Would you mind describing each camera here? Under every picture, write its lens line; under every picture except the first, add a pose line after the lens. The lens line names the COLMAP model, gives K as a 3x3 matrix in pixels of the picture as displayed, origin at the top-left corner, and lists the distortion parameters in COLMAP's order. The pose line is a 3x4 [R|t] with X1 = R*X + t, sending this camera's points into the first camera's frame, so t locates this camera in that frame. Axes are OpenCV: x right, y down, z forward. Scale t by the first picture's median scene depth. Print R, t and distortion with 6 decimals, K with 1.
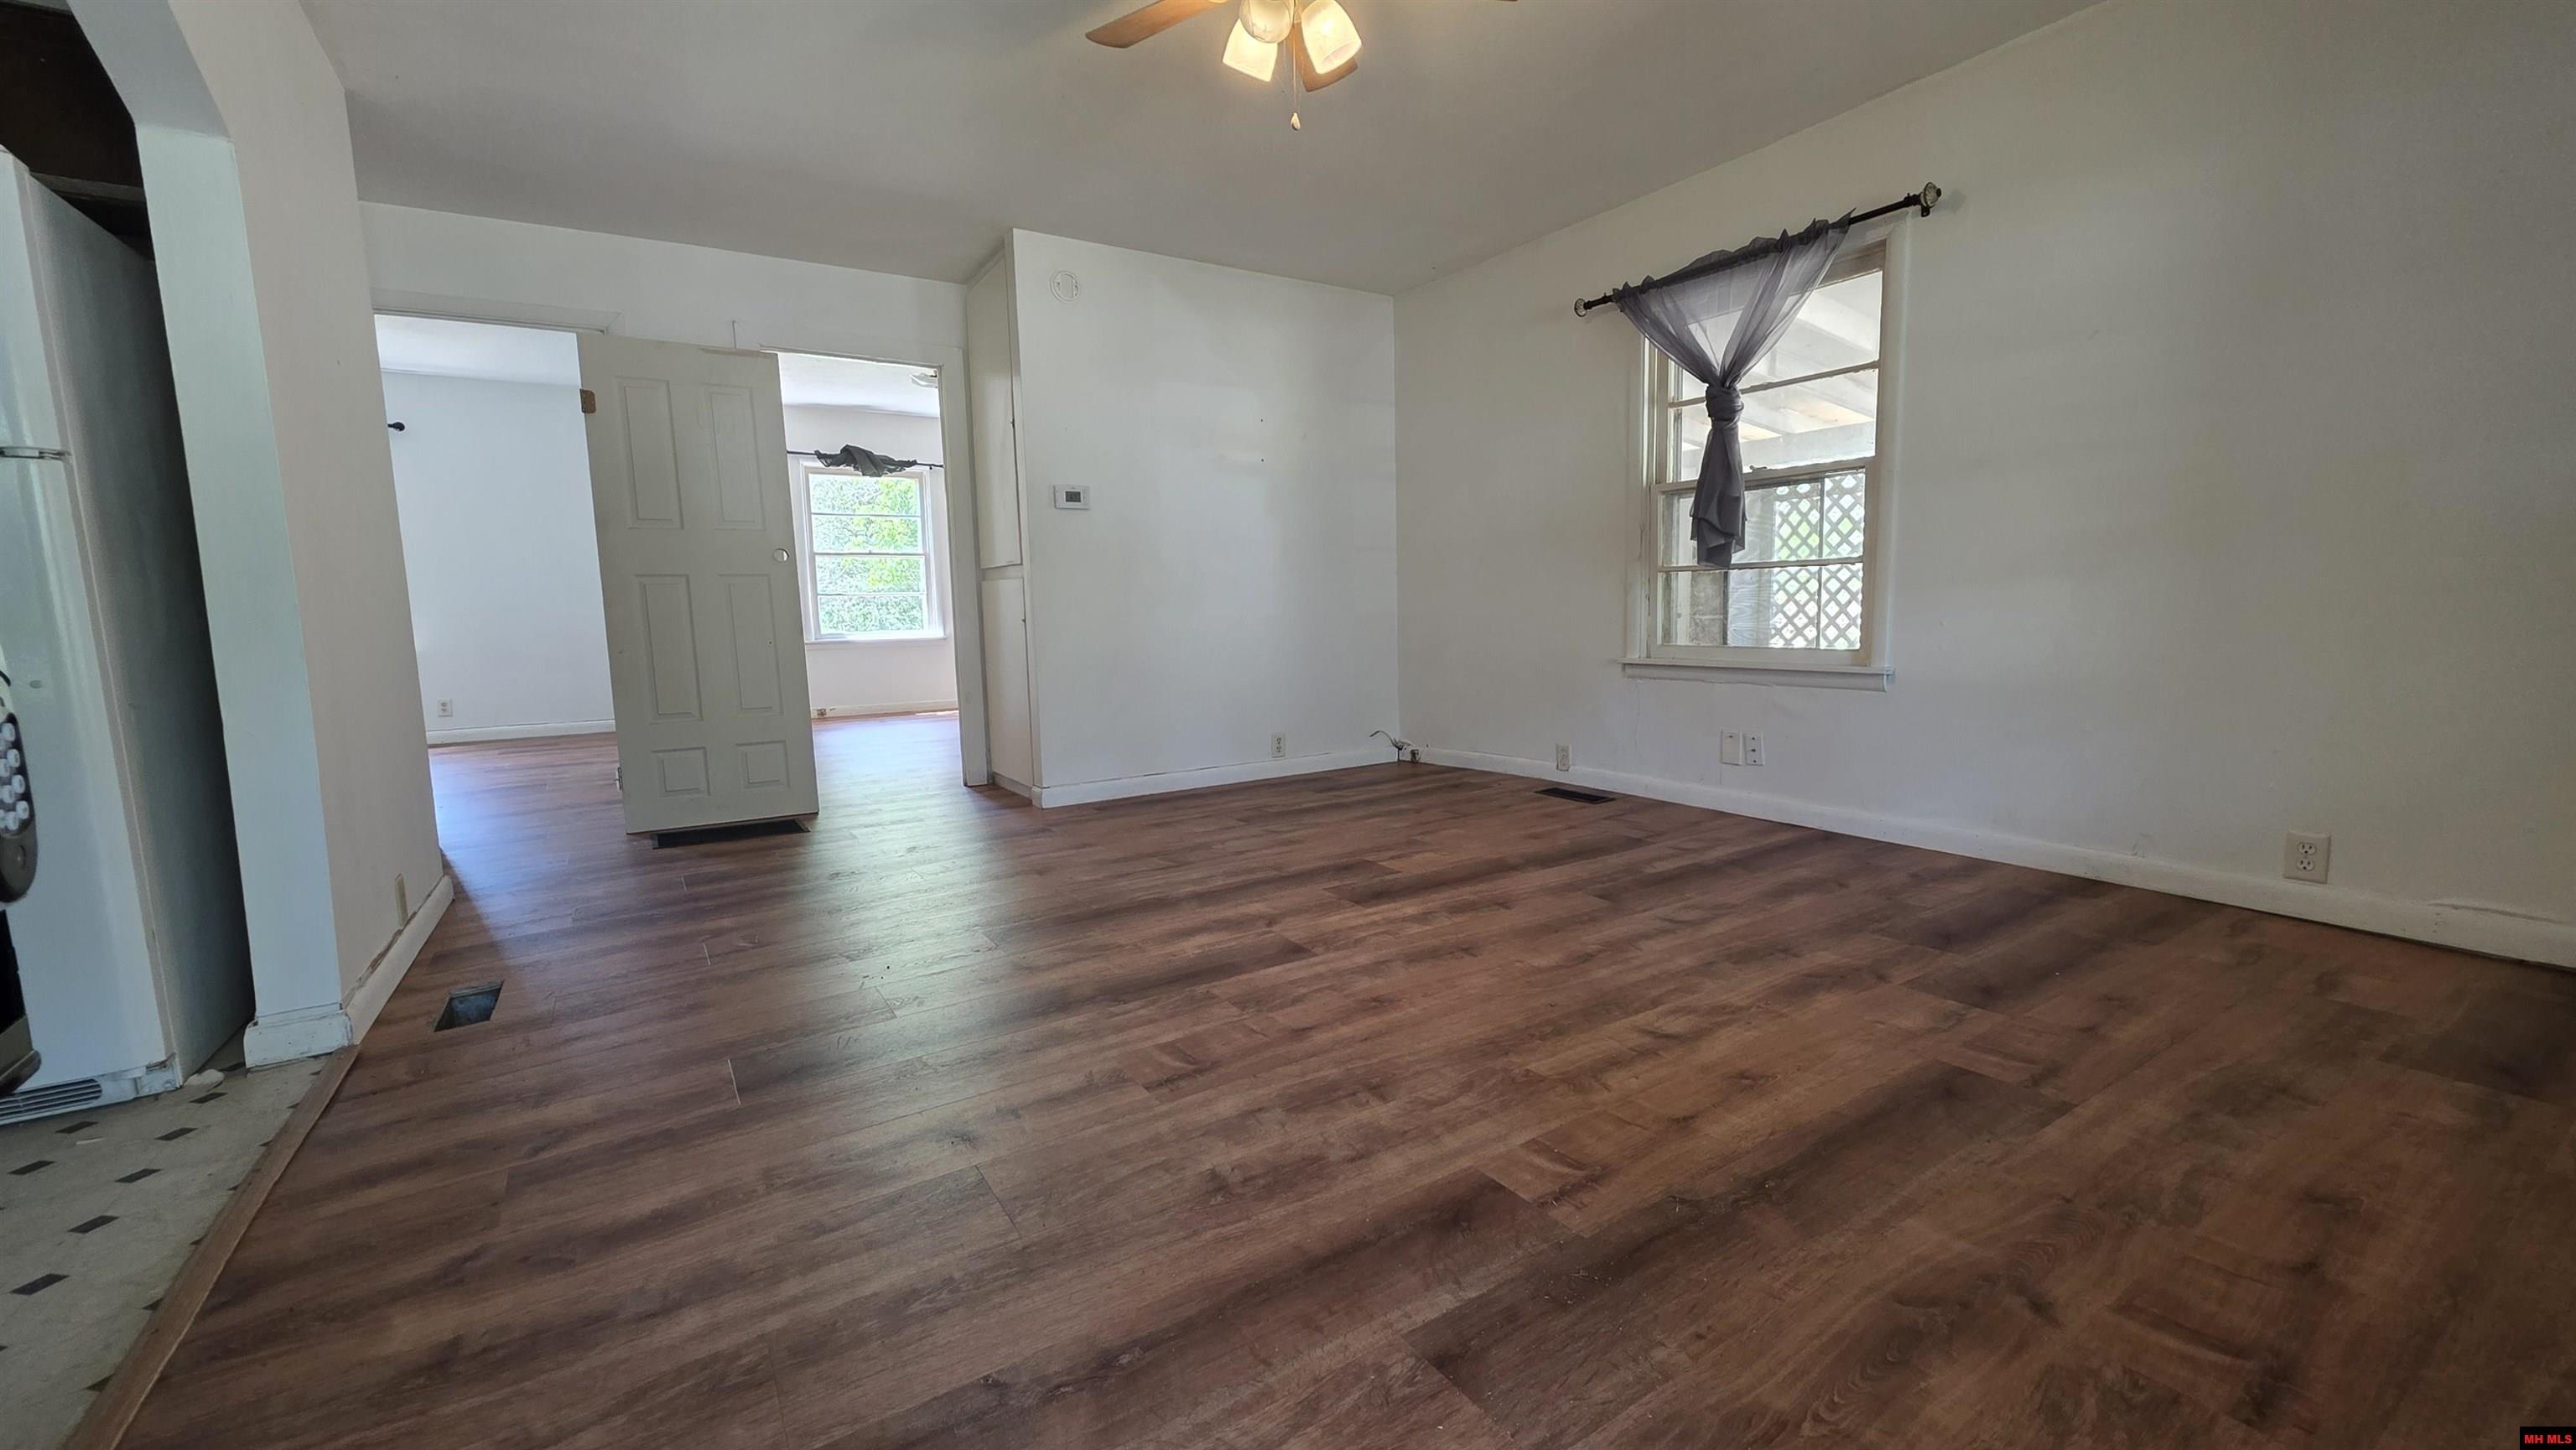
lens RADIAL K [[1042.9, 0, 1298.7], [0, 1042.9, 735.5], [0, 0, 1]] dist [0.001396, 0.000095]
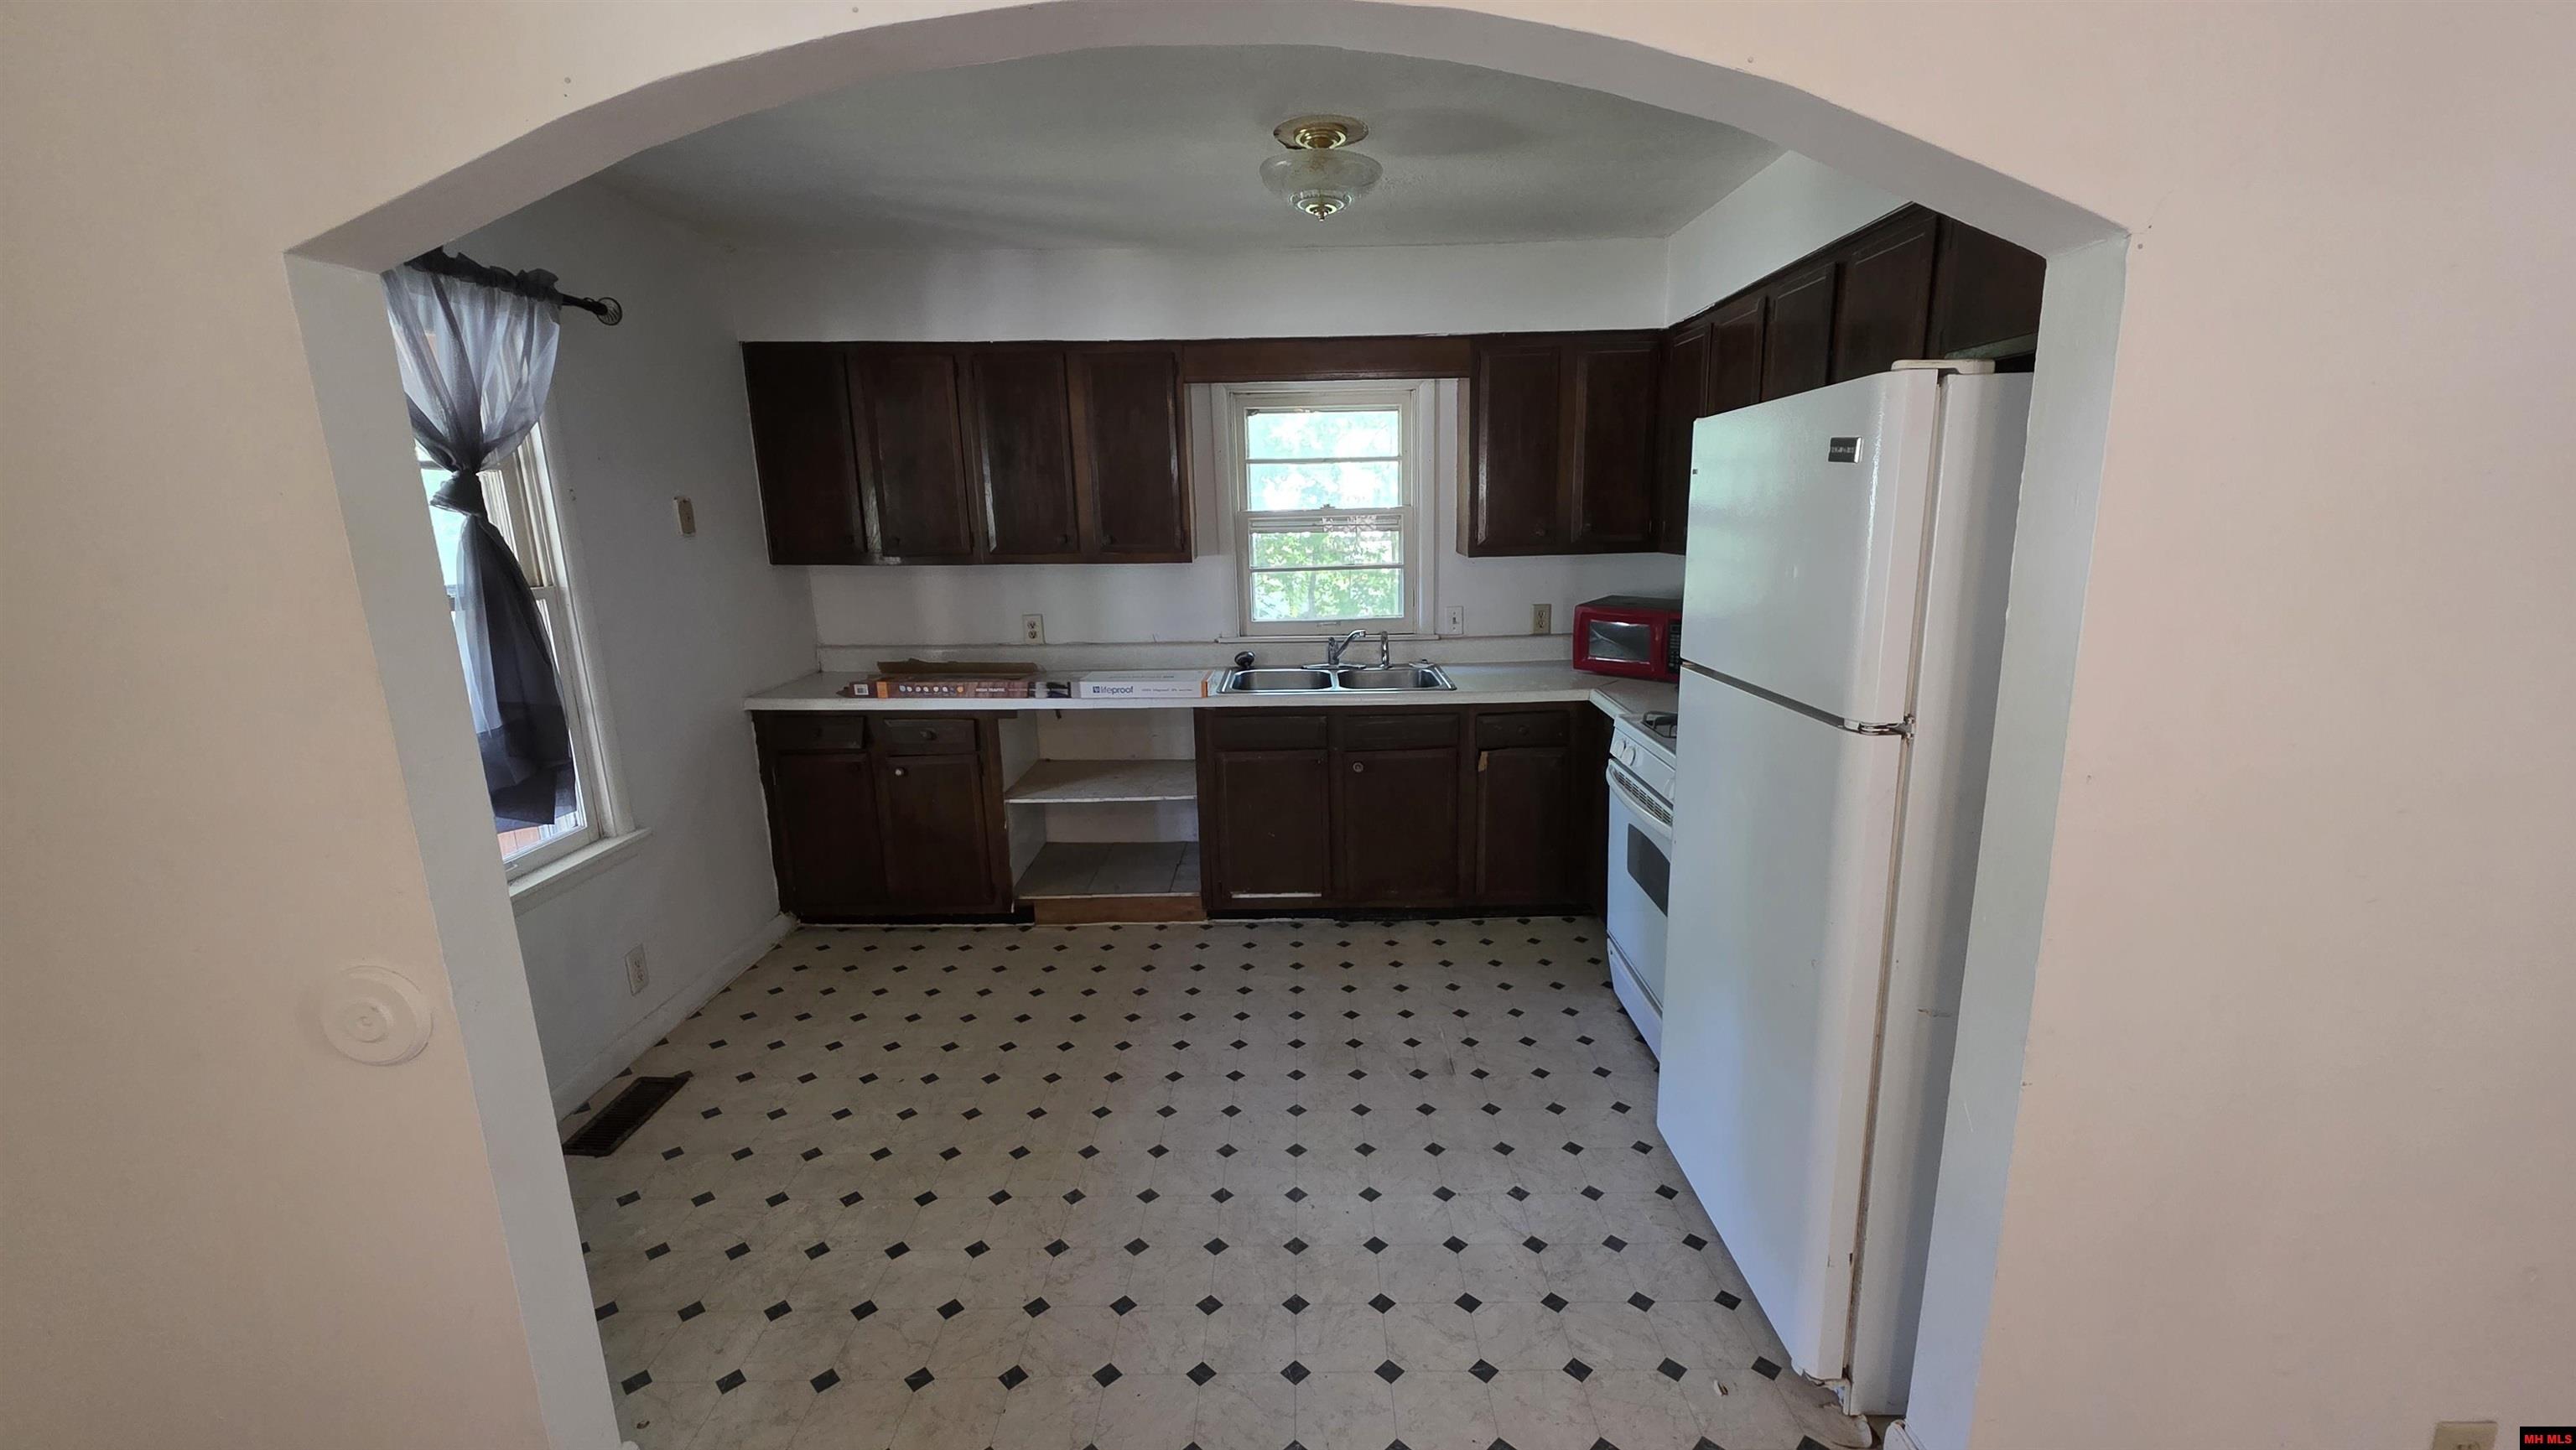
lens RADIAL K [[1027.1, 0, 1298.5], [0, 1027.1, 735.3], [0, 0, 1]] dist [0.003045, -0.000260]
pose [[-0.549595, 0.211302, -0.808268, -0.199953], [-0.061055, 0.954740, 0.291109, -0.348552], [0.833197, 0.209341, -0.511819, 0.756782]]
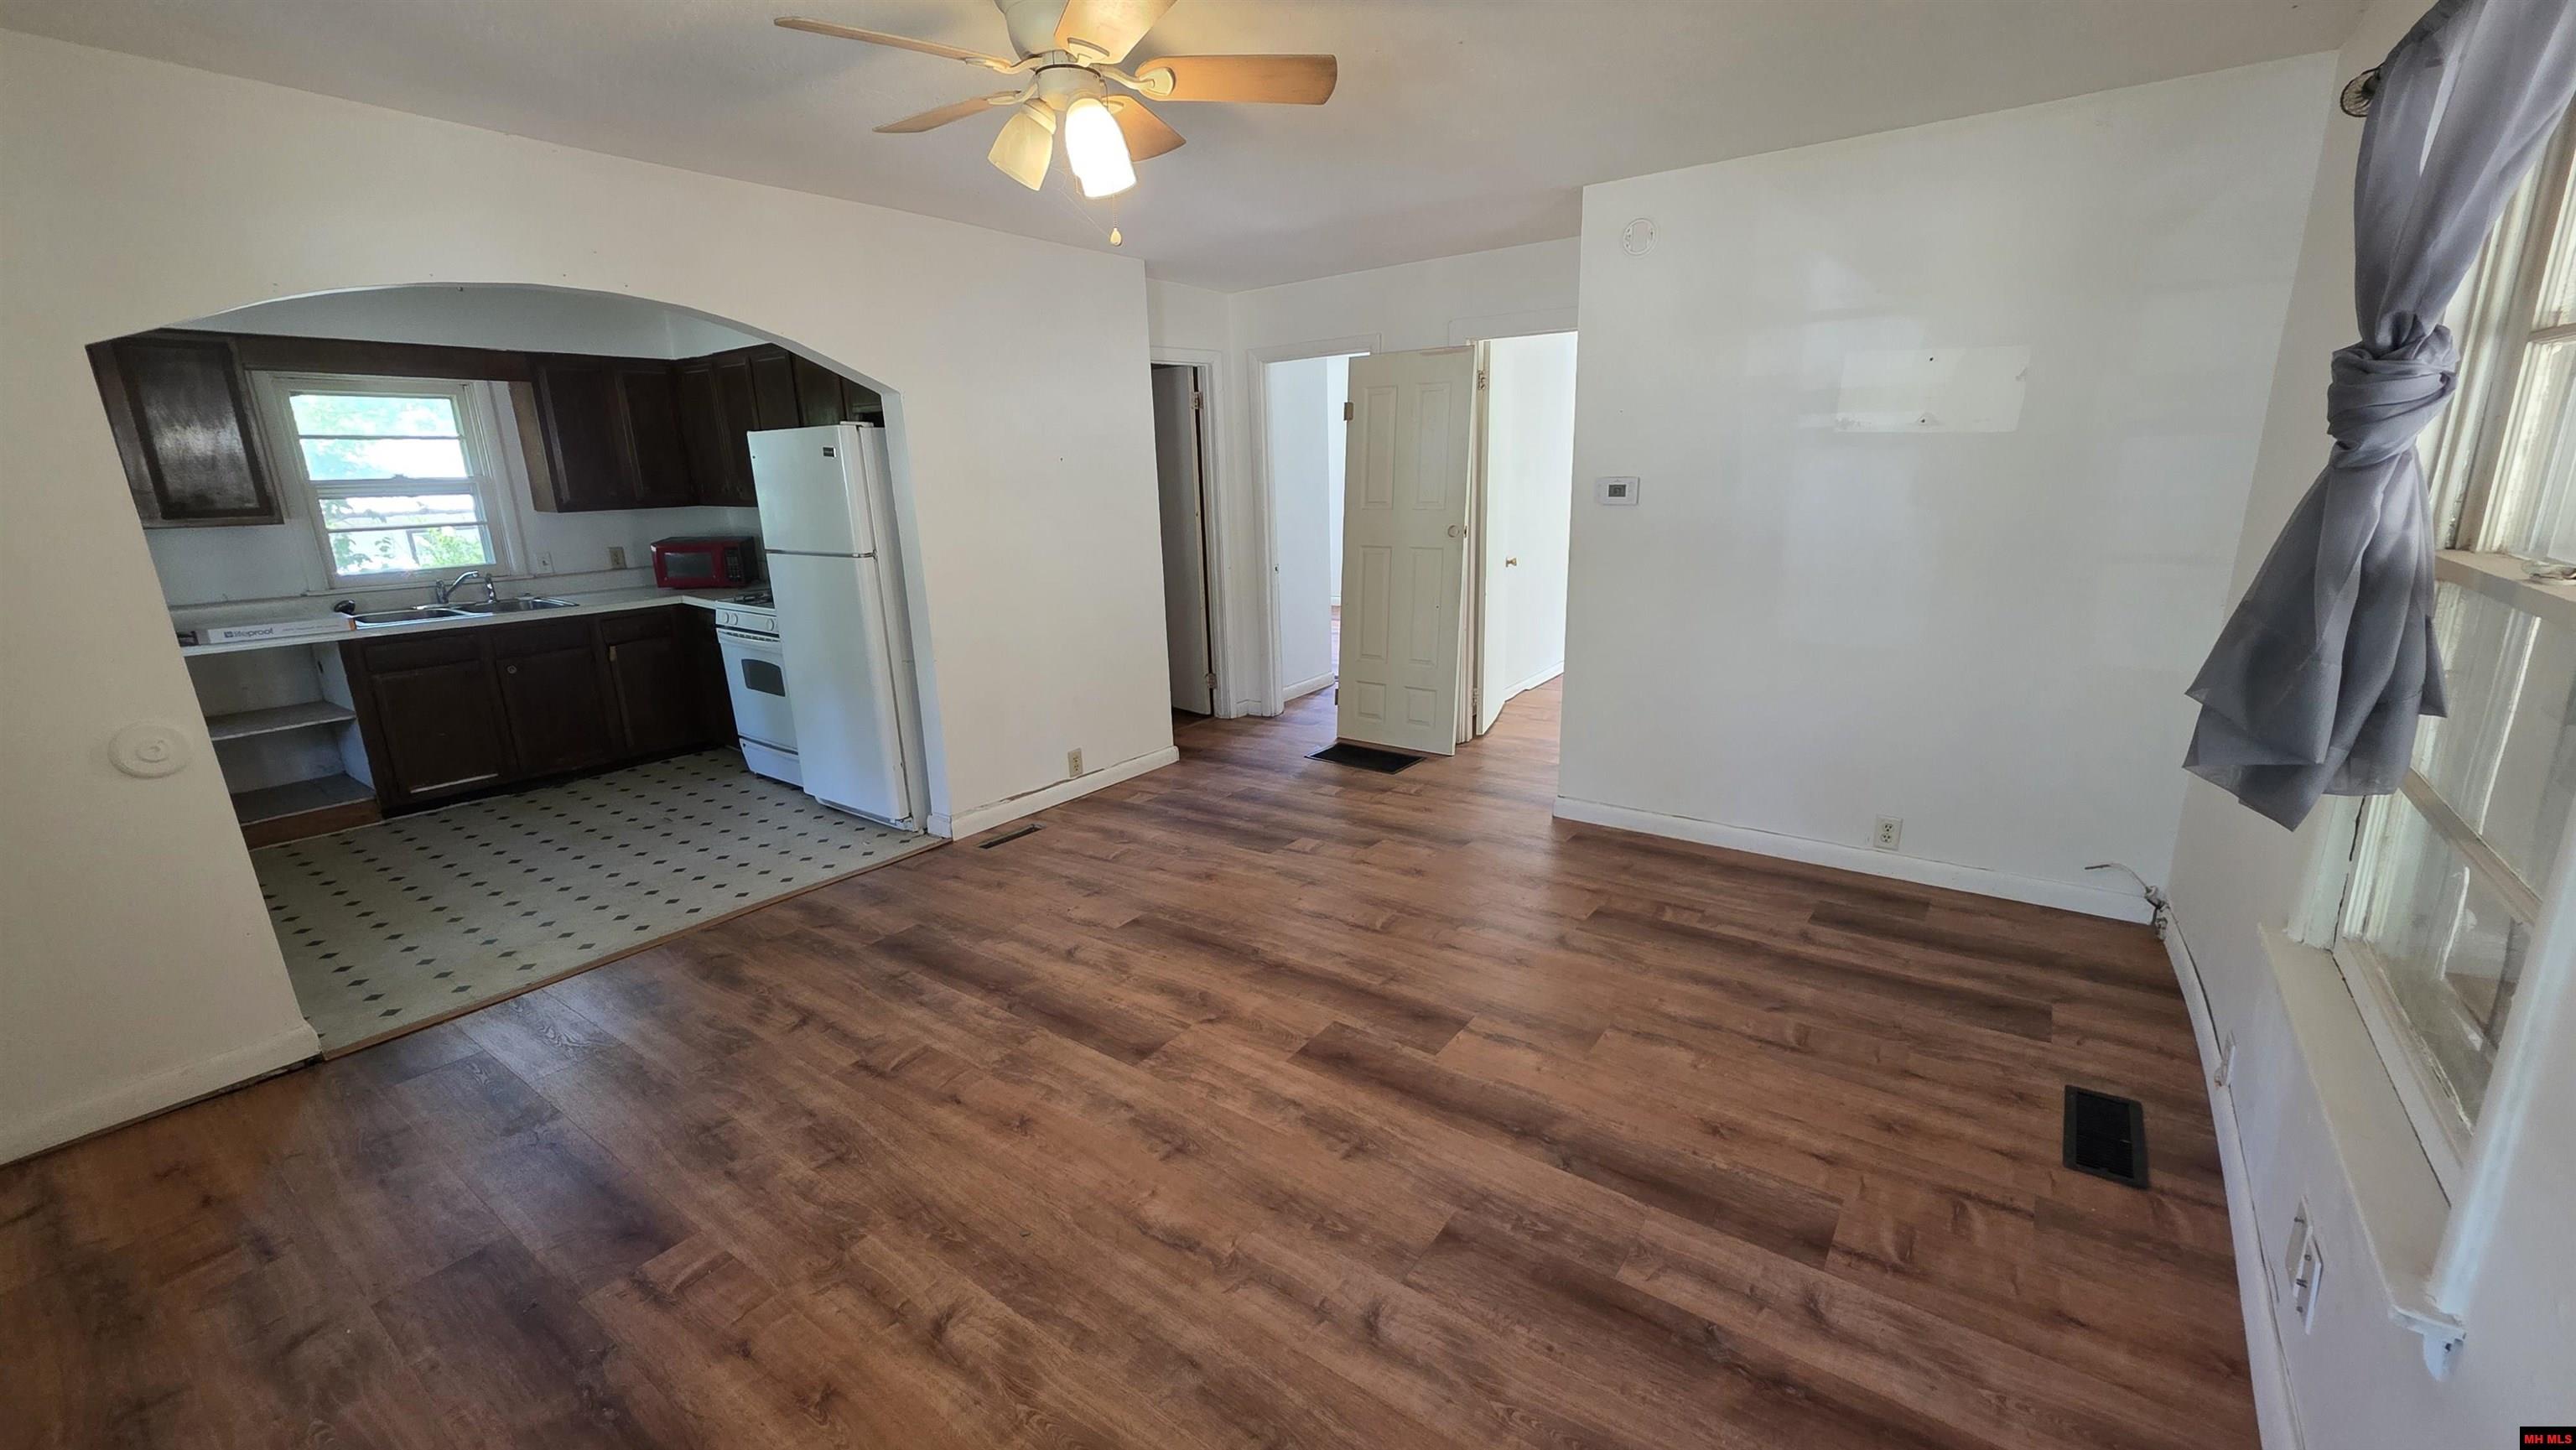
lens RADIAL K [[1027.1, 0, 1298.5], [0, 1027.1, 735.3], [0, 0, 1]] dist [0.003045, -0.000260]
pose [[0.350296, 0.256085, -0.900951, 0.928849], [-0.093842, 0.966654, 0.238274, -0.376102], [0.931926, 0.001081, 0.362647, 0.781221]]
